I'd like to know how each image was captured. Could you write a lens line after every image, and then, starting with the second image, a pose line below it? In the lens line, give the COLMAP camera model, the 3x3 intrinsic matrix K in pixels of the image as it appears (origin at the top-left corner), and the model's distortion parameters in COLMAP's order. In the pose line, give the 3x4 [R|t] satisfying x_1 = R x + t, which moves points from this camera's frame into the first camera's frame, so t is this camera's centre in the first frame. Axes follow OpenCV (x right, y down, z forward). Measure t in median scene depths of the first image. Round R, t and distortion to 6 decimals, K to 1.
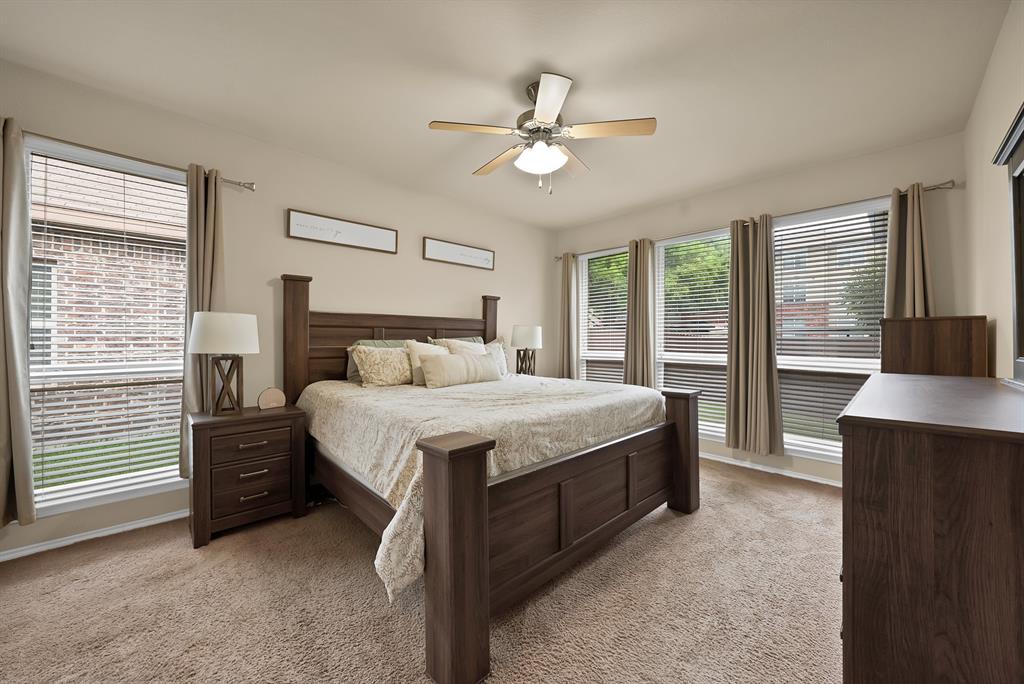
lens RADIAL K [[368.9, 0, 509.5], [0, 368.9, 340.0], [0, 0, 1]] dist [-0.027846, 0.004885]
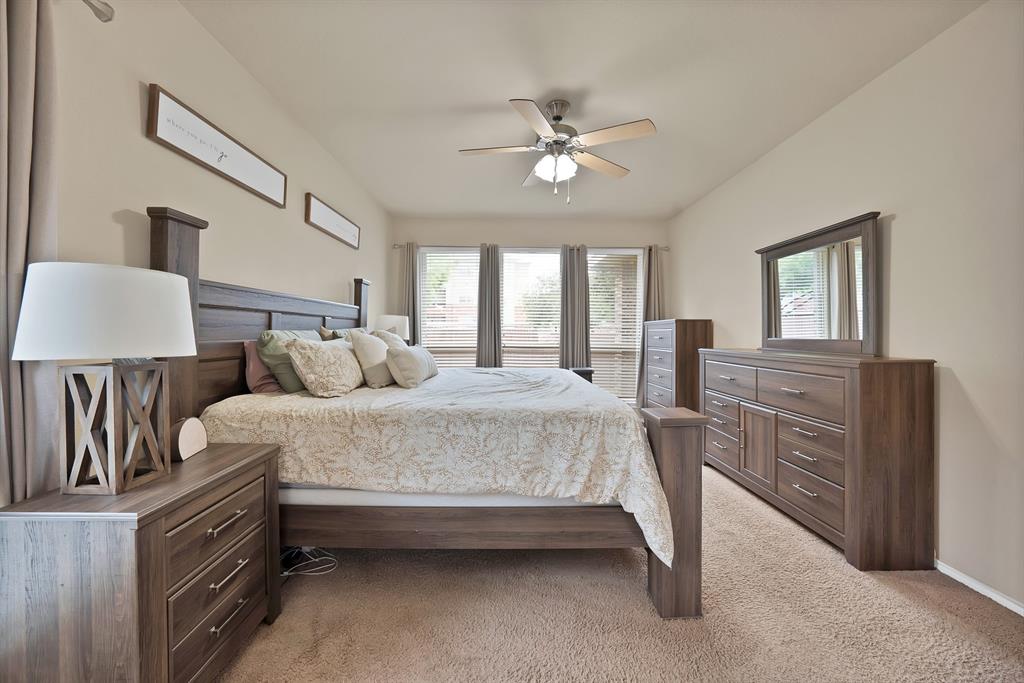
lens RADIAL K [[368.9, 0, 505.1], [0, 368.9, 333.4], [0, 0, 1]] dist [-0.027846, 0.004885]
pose [[0.690098, 0.001681, 0.723714, -0.630109], [-0.001401, 0.999999, -0.000987, 0.006267], [-0.723714, -0.000333, 0.690100, 0.255153]]
